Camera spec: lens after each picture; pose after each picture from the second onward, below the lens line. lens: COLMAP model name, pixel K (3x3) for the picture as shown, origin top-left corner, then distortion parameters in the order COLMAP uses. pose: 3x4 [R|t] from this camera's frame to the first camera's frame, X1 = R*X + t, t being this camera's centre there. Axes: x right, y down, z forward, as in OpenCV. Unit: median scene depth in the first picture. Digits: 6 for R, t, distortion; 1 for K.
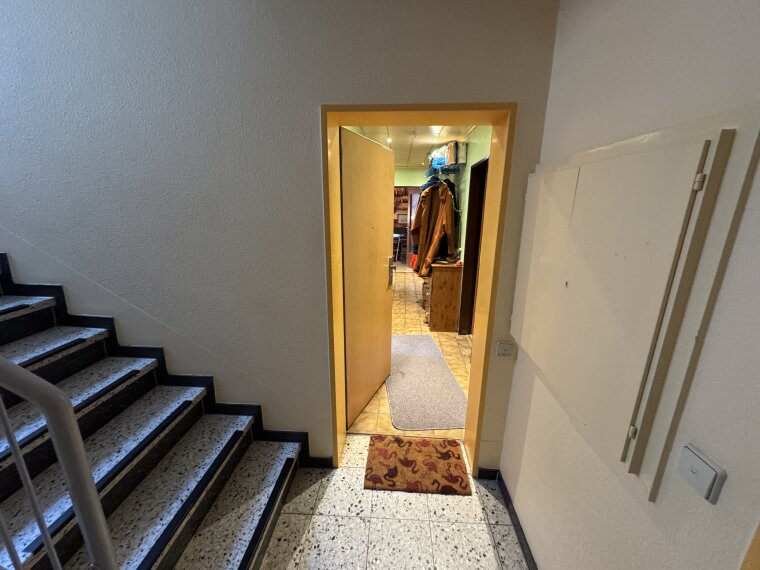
lens RADIAL K [[303.0, 0, 378.2], [0, 303.0, 286.0], [0, 0, 1]] dist [0.000687, 0.000256]
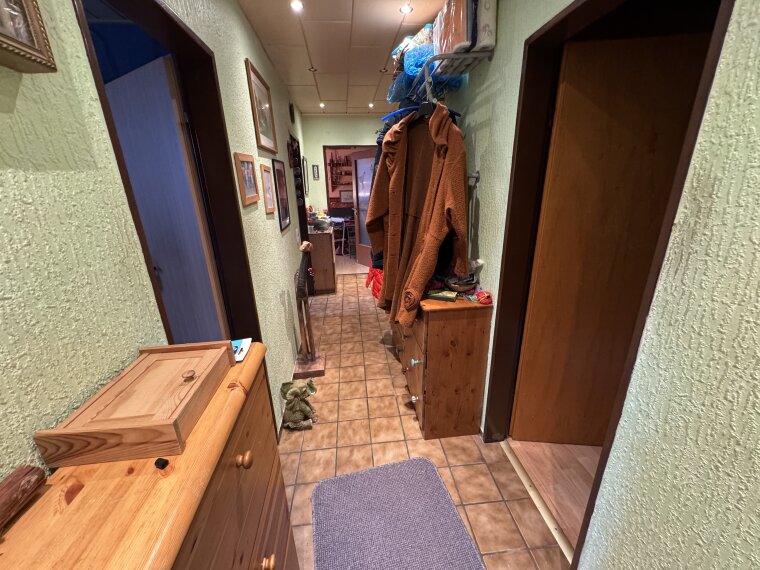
lens RADIAL K [[303.0, 0, 380.8], [0, 303.0, 286.4], [0, 0, 1]] dist [0.000687, 0.000256]
pose [[0.982224, -0.087260, 0.166195, 0.047020], [0.074967, 0.994062, 0.078867, -0.125361], [-0.172090, -0.065006, 0.982934, 0.554440]]
